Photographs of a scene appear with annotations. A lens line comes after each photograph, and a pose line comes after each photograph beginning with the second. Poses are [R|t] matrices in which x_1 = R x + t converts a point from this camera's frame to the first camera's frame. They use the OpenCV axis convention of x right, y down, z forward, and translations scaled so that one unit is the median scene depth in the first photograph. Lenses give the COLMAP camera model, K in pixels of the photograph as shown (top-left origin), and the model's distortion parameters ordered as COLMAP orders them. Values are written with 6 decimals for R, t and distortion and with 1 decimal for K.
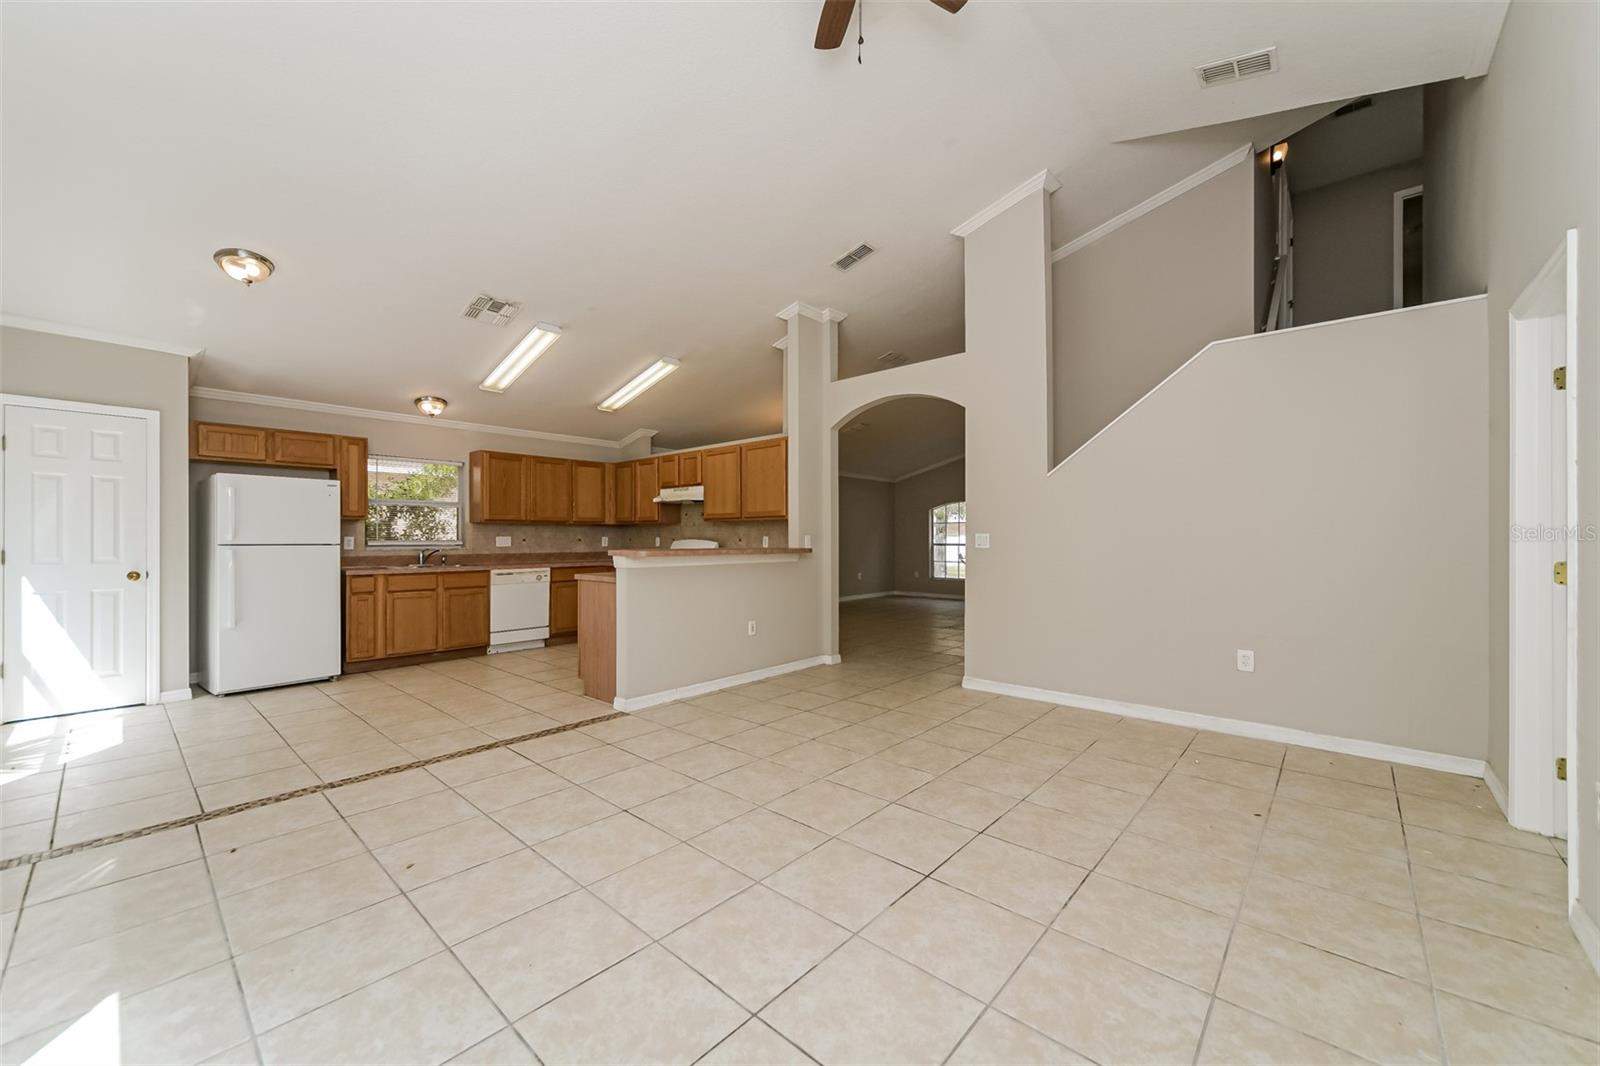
lens RADIAL K [[614.7, 0, 821.0], [0, 614.7, 538.7], [0, 0, 1]] dist [0.000947, -0.000071]
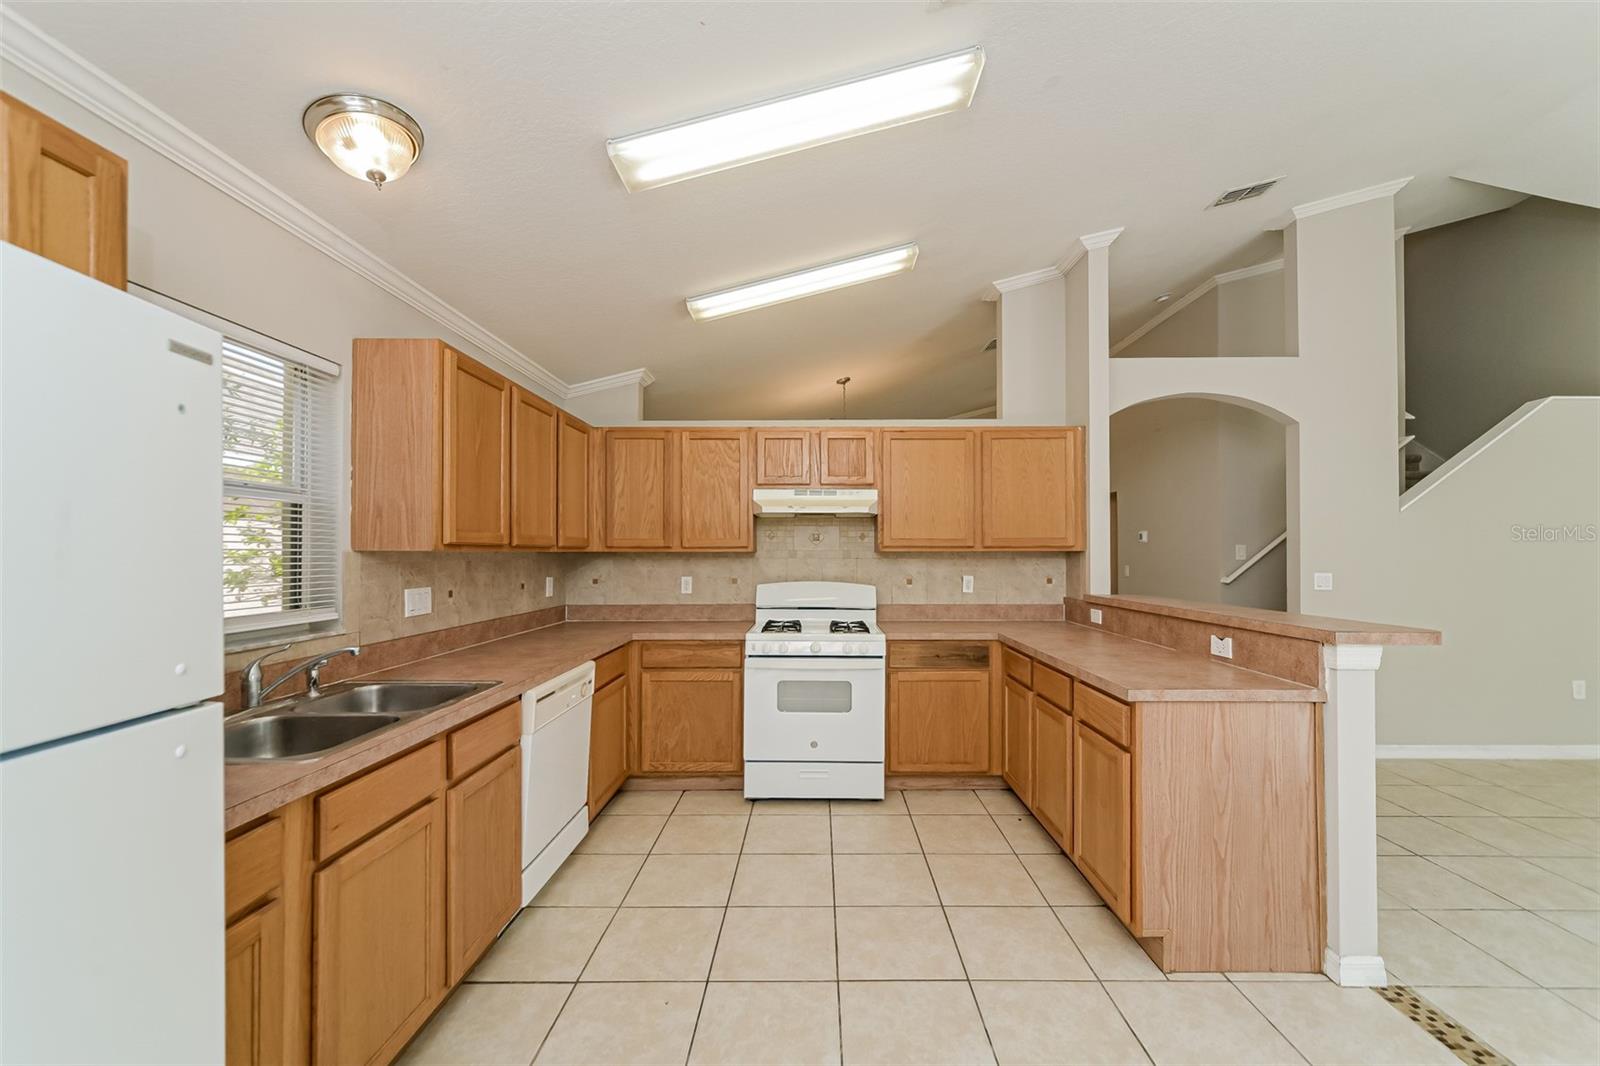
lens RADIAL K [[614.7, 0, 802.7], [0, 614.7, 546.8], [0, 0, 1]] dist [0.000947, -0.000071]
pose [[0.756273, 0.008228, 0.654205, -0.739302], [-0.000720, 0.999931, -0.011743, -0.030330], [-0.654256, 0.008410, 0.756226, 0.727124]]
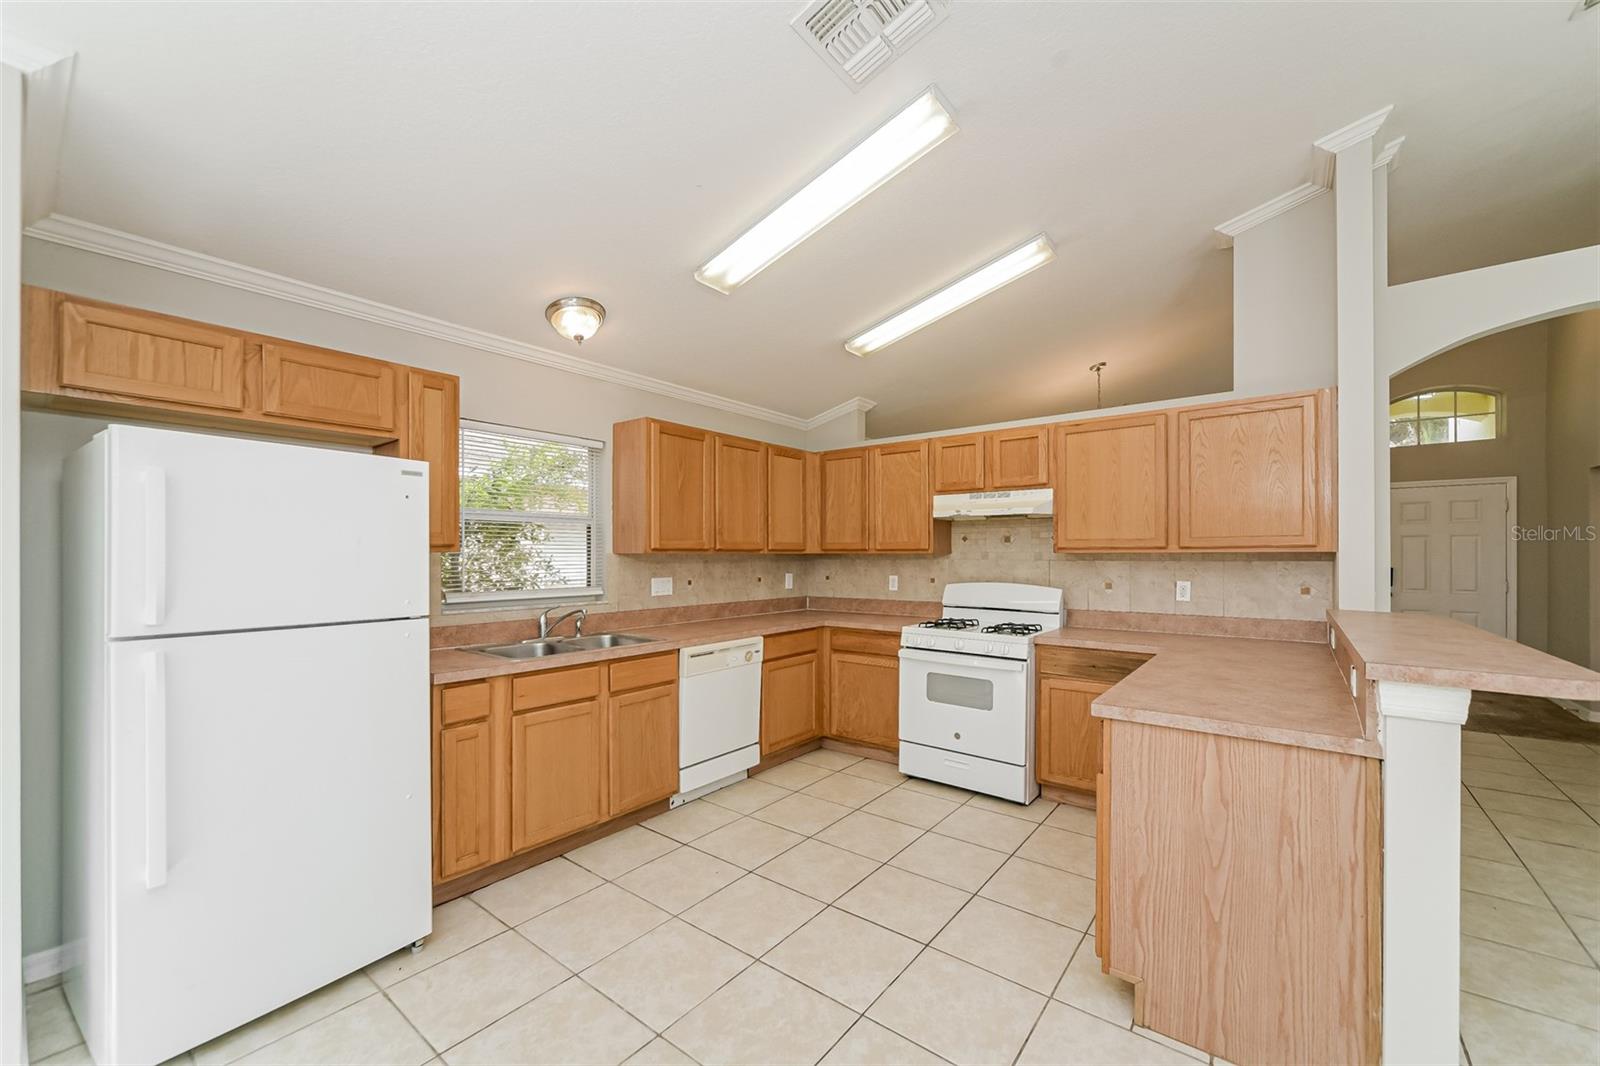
lens RADIAL K [[614.7, 0, 797.9], [0, 614.7, 552.7], [0, 0, 1]] dist [0.000947, -0.000071]
pose [[0.998274, 0.001684, 0.058702, -0.538728], [-0.001531, 0.999995, -0.002658, -0.031507], [-0.058706, 0.002563, 0.998272, 0.551774]]
